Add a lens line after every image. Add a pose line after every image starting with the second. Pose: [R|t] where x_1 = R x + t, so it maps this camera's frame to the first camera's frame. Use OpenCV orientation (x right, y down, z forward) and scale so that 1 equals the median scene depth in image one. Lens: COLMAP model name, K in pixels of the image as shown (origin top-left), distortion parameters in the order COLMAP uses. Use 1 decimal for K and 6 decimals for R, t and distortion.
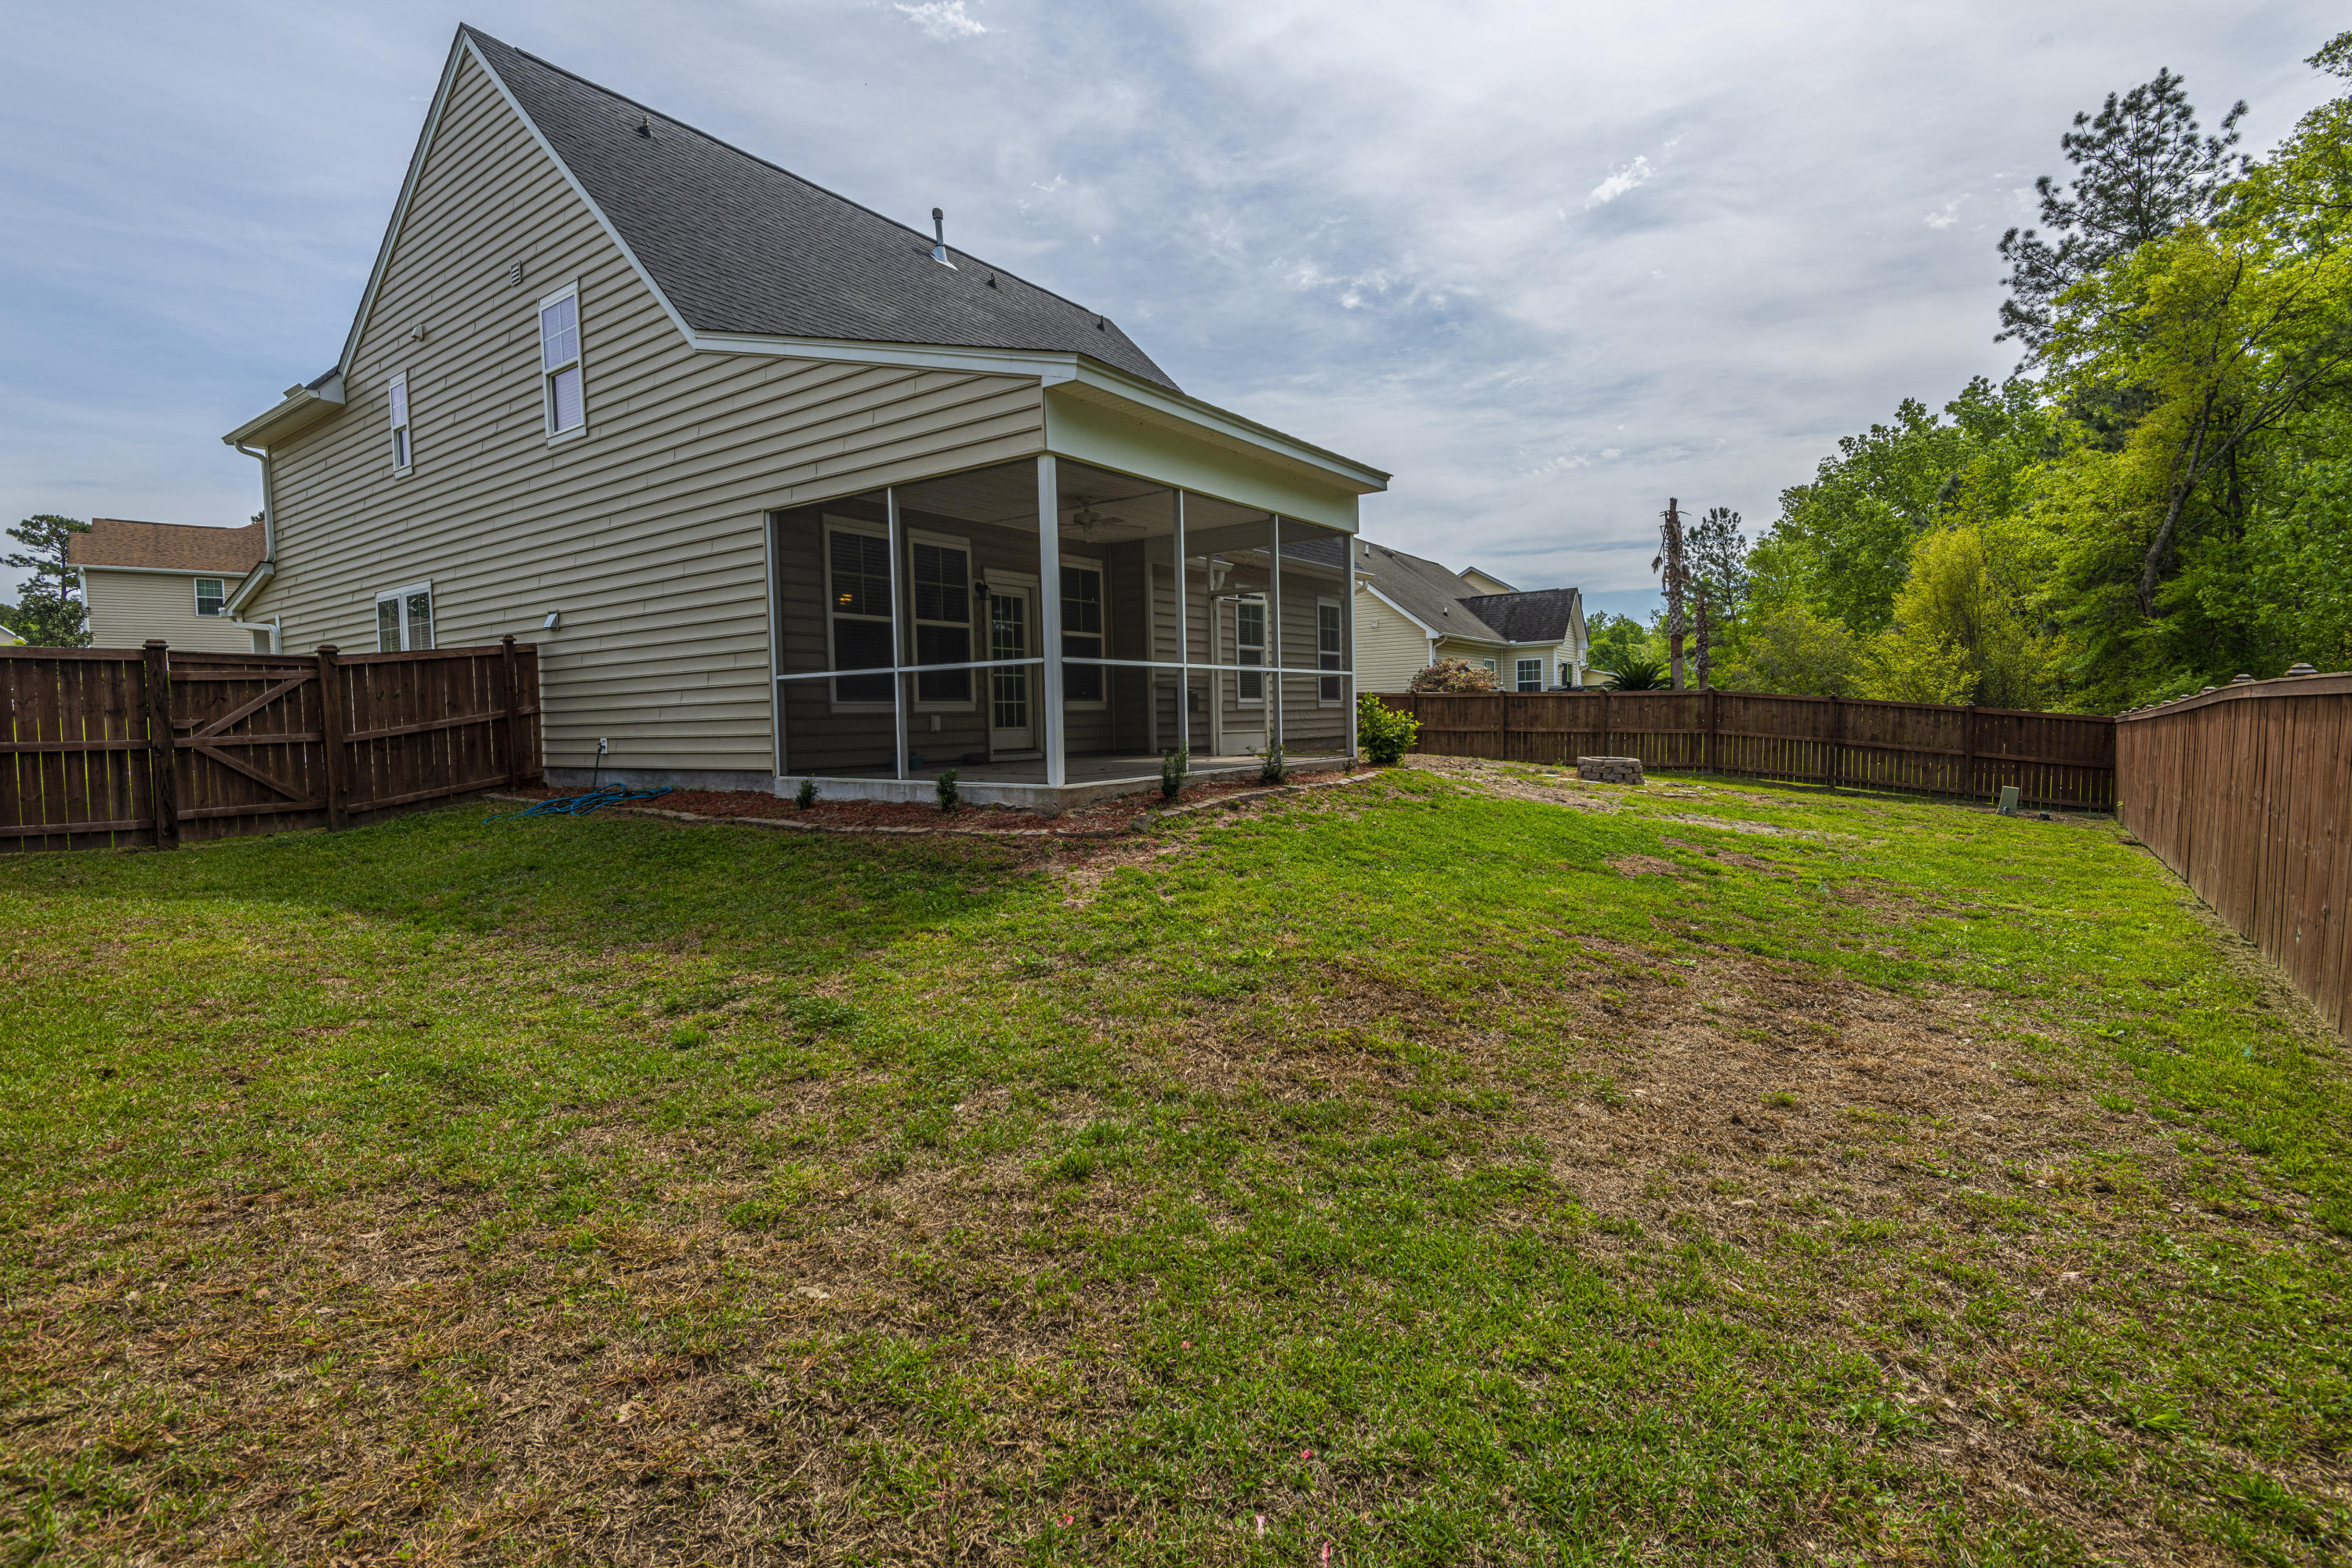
lens RADIAL K [[1060.8, 0, 1178.8], [0, 1060.8, 763.1], [0, 0, 1]] dist [0.029095, -0.017495]
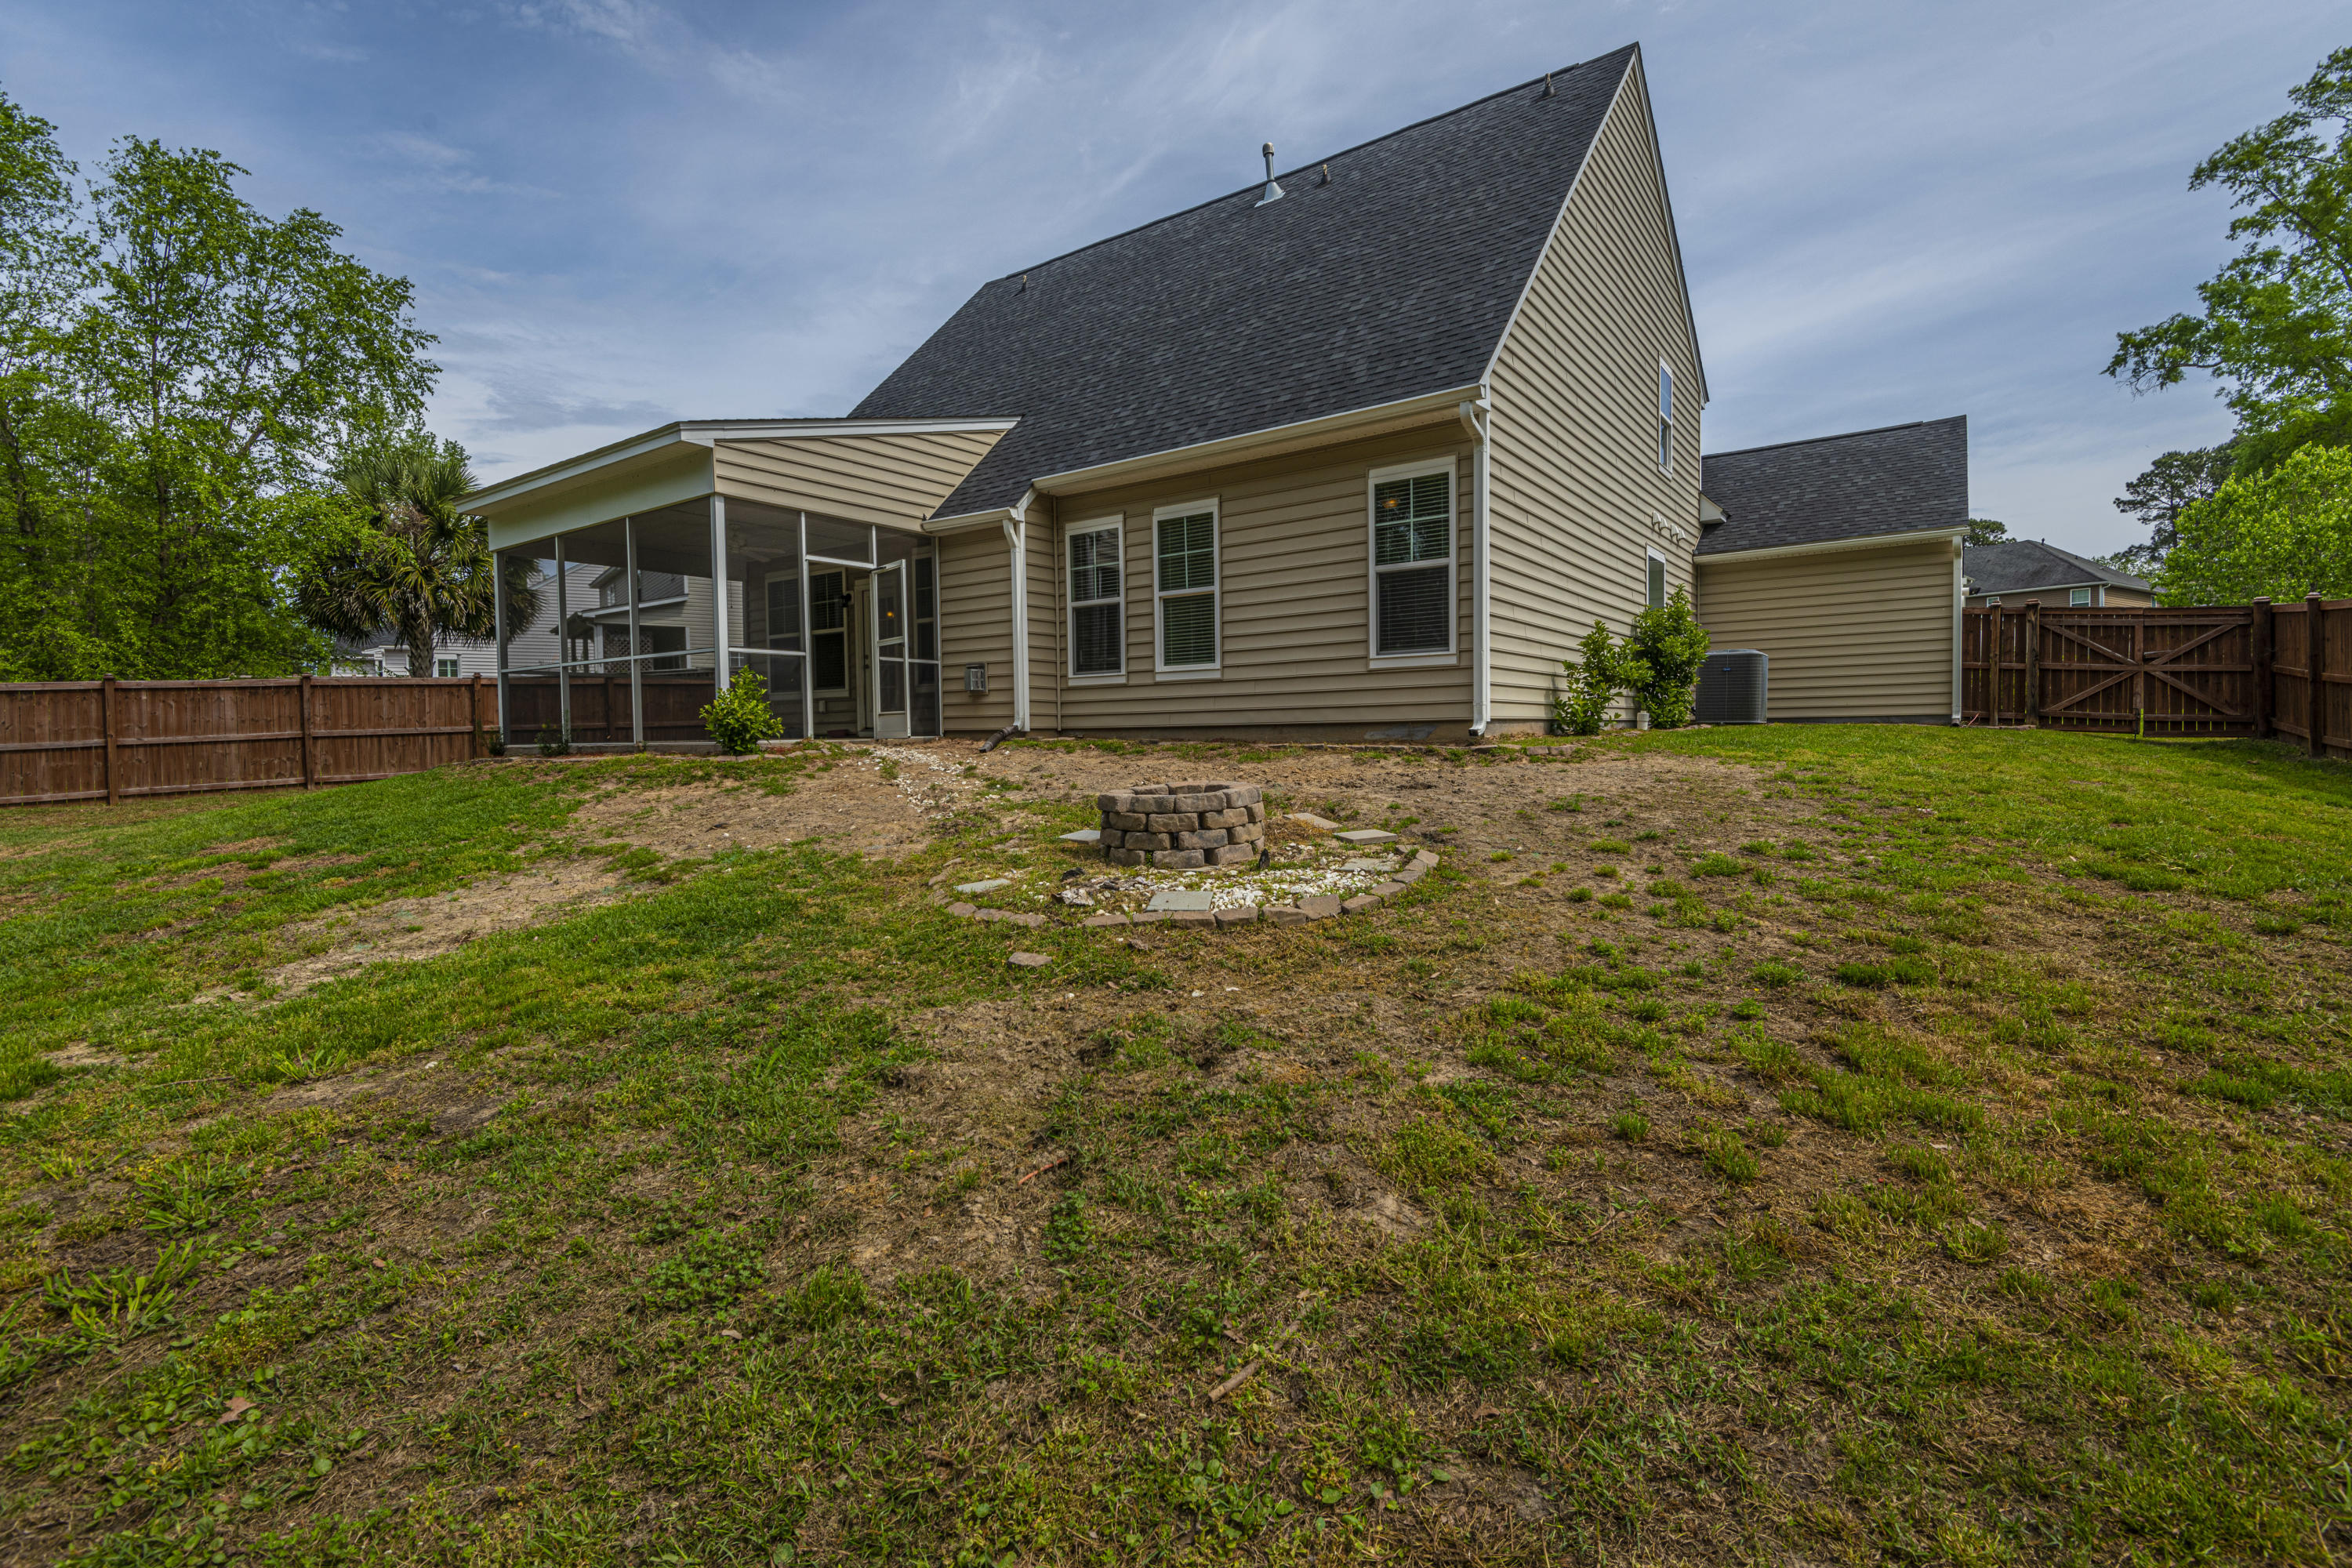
lens RADIAL K [[1060.8, 0, 1178.8], [0, 1060.8, 763.1], [0, 0, 1]] dist [0.029095, -0.017495]
pose [[-0.003564, 0.040629, -0.999168, 0.888283], [-0.028133, 0.998775, 0.040713, -0.015653], [0.999598, 0.028255, -0.002417, 1.138723]]
